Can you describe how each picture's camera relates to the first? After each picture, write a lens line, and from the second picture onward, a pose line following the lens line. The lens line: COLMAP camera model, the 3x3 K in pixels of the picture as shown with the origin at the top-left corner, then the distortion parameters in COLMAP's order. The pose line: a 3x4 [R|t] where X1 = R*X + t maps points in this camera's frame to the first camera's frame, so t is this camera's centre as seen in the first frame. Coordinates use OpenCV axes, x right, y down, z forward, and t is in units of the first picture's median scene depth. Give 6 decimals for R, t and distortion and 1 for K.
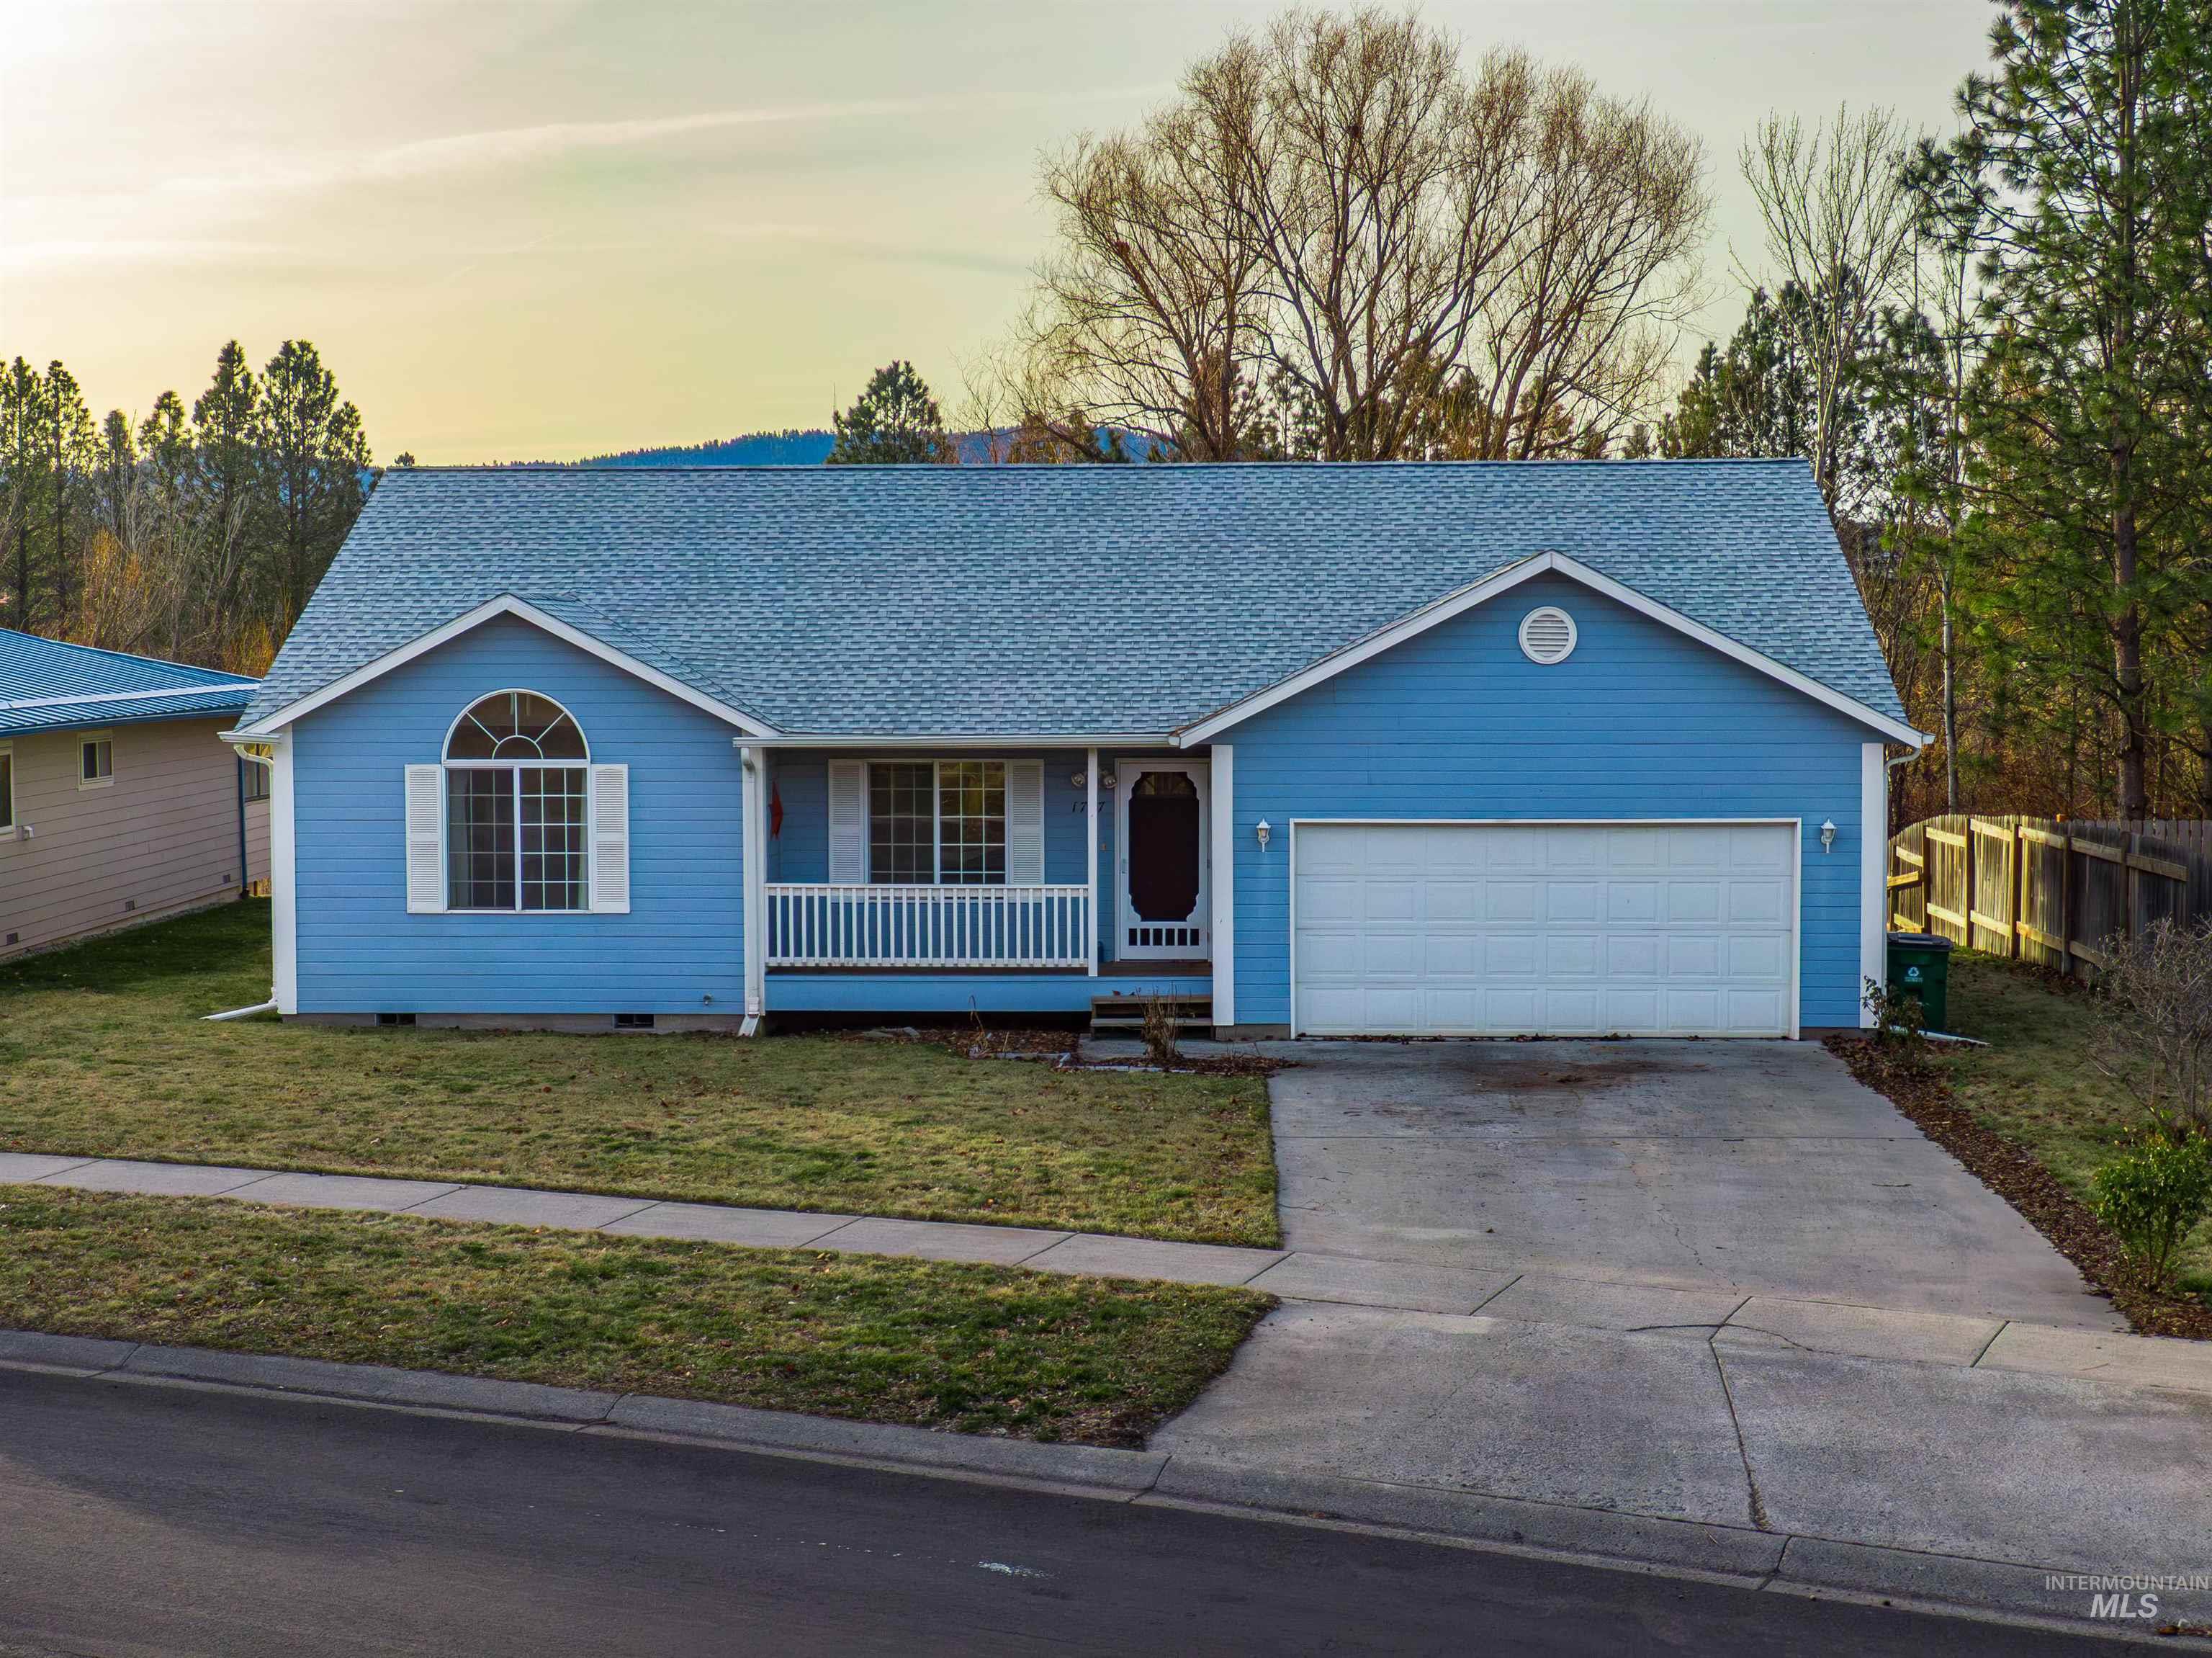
lens RADIAL K [[3100.1, 0, 1106.0], [0, 3100.1, 829.0], [0, 0, 1]] dist [-0.032489, -0.032055]
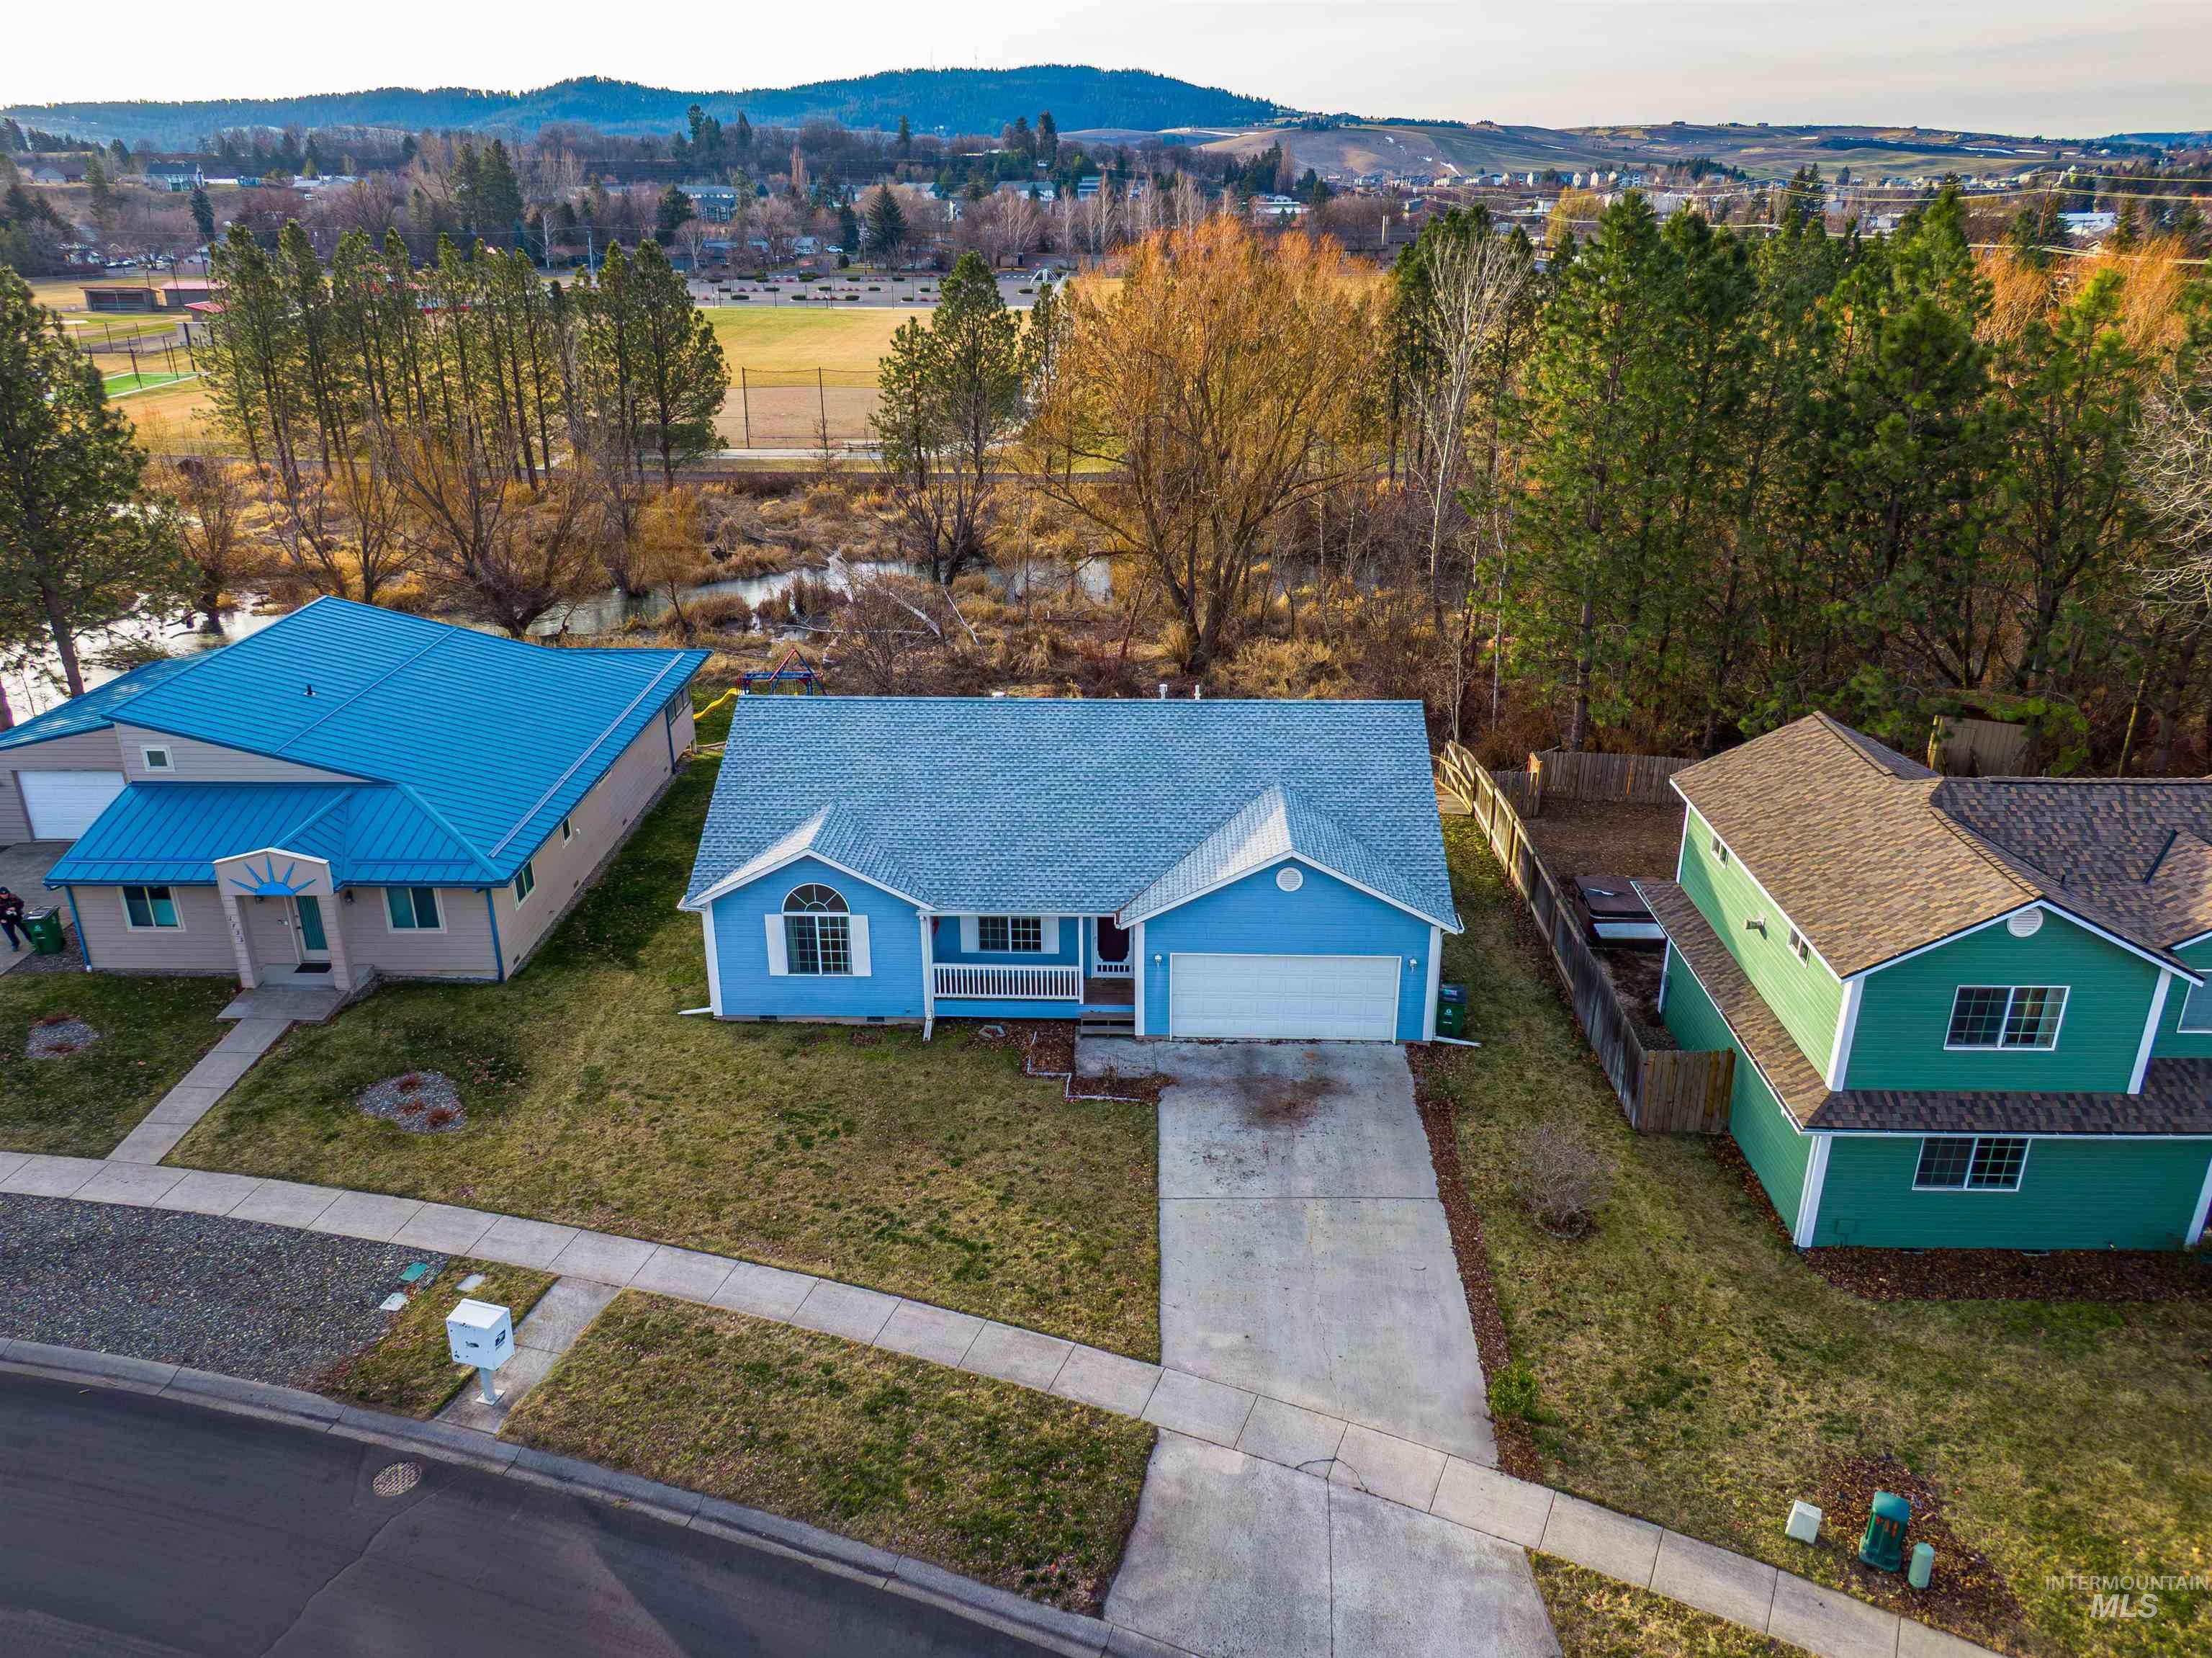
lens RADIAL K [[1568.8, 0, 1106.0], [0, 1568.8, 829.0], [0, 0, 1]] dist [0.005482, -0.006488]
pose [[0.999927, -0.002703, 0.011757, 0.000604], [-0.001182, 0.947935, 0.318462, -0.429208], [-0.012006, -0.318452, 0.947863, -0.029002]]
